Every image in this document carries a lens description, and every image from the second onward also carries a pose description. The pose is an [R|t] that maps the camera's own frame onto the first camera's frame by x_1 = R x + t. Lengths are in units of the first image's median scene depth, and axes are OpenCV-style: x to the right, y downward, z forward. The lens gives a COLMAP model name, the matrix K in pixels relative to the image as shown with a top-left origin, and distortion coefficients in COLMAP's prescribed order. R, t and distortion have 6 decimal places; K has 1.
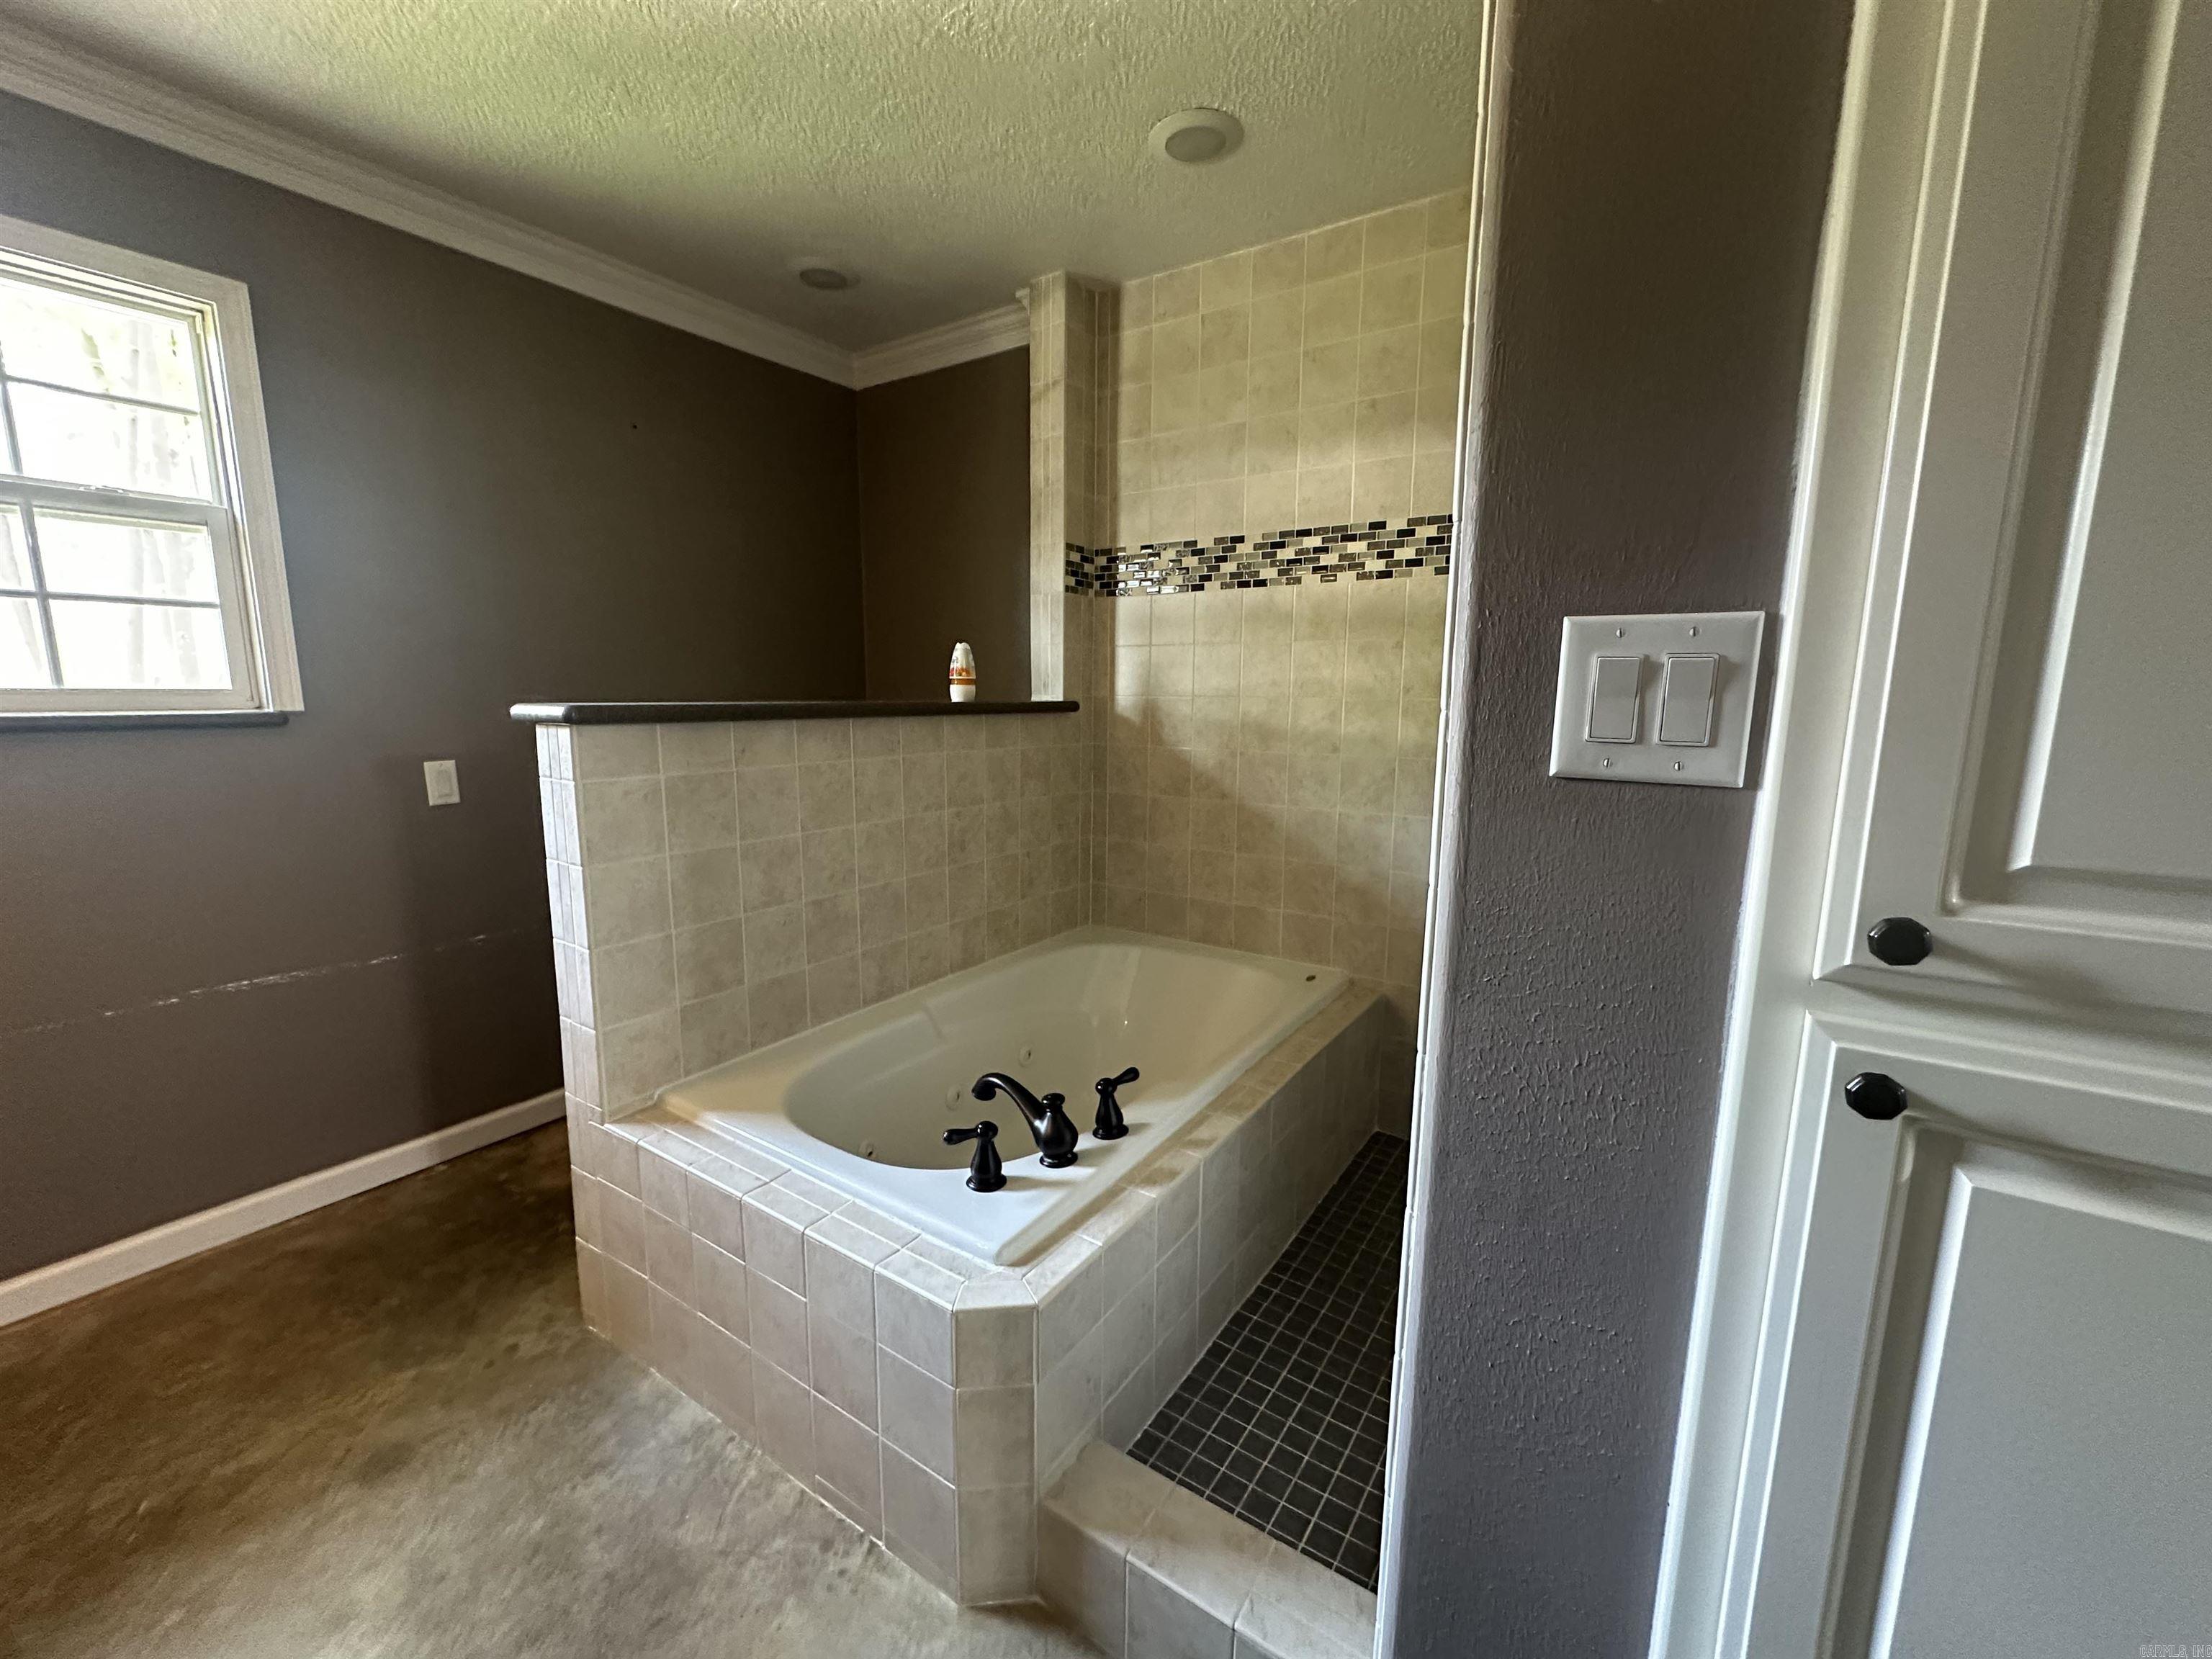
lens RADIAL K [[892.0, 0, 1106.0], [0, 892.0, 829.5], [0, 0, 1]] dist [0.000542, -0.000021]
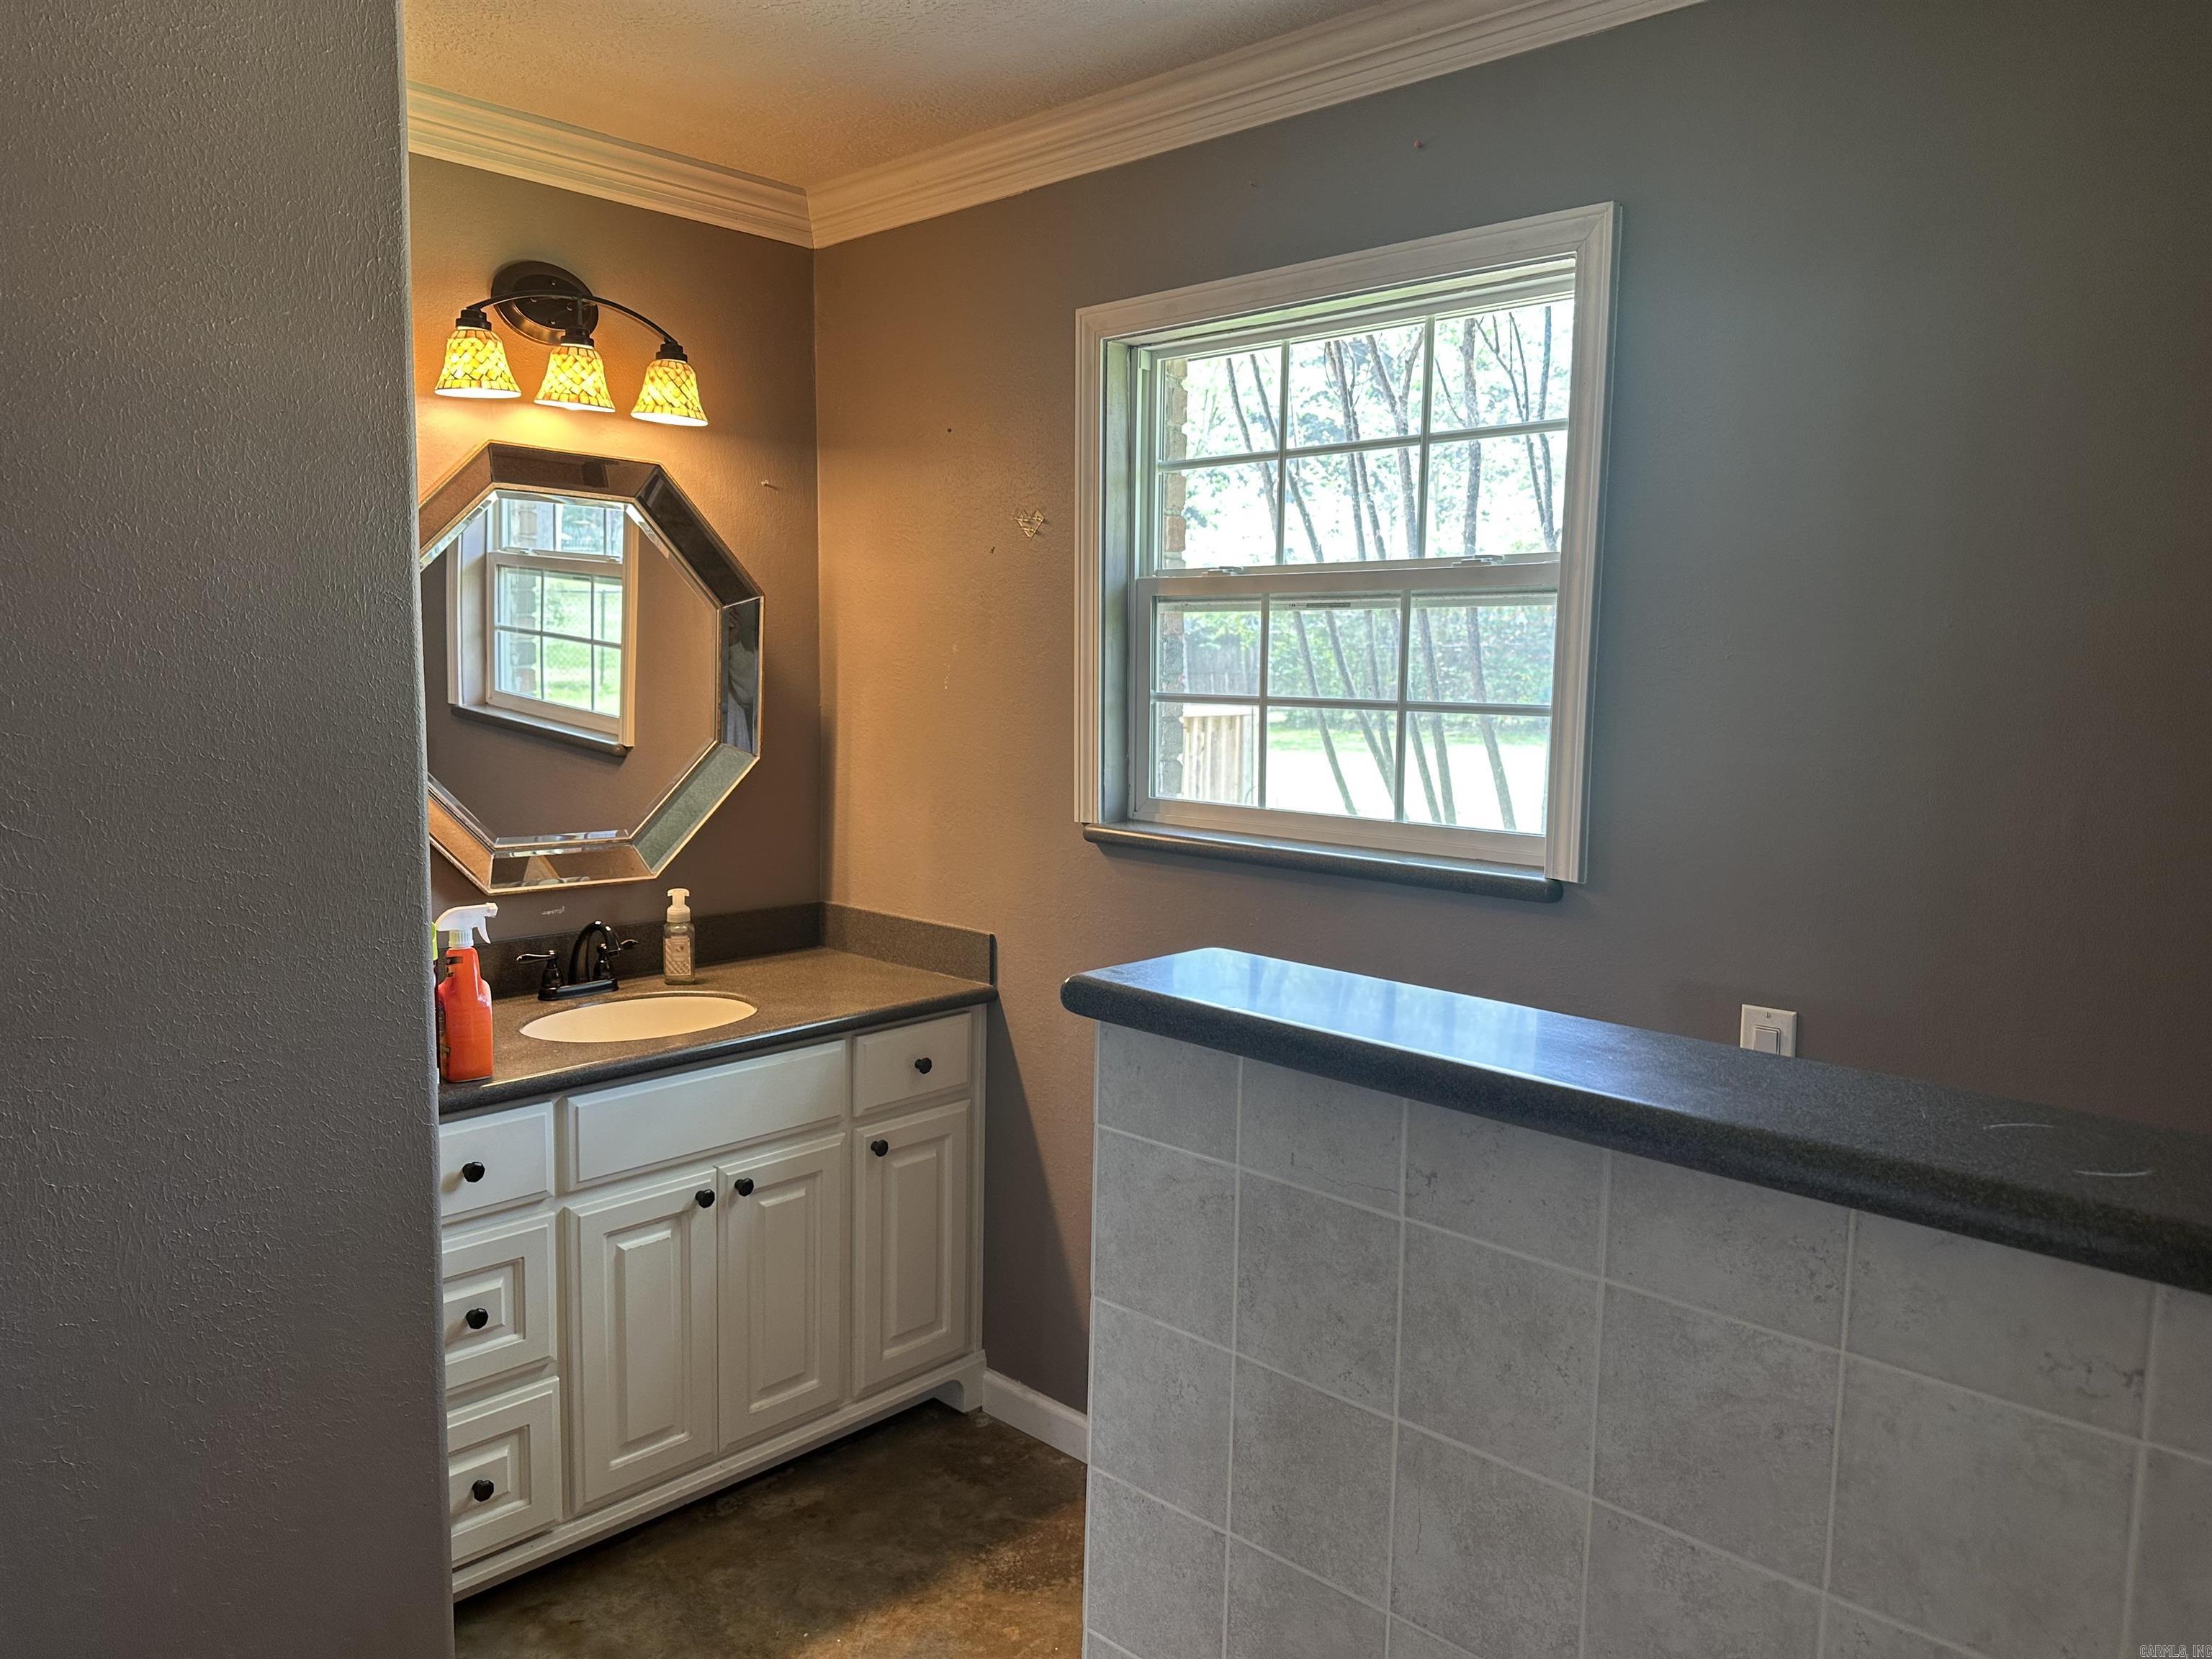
lens RADIAL K [[1551.7, 0, 1114.4], [0, 1551.7, 827.2], [0, 0, 1]] dist [0.068753, -0.094944]
pose [[-0.166635, 0.097927, -0.981144, 0.351642], [-0.173719, 0.976575, 0.126975, -0.483775], [0.970595, 0.191602, -0.145720, 1.634368]]
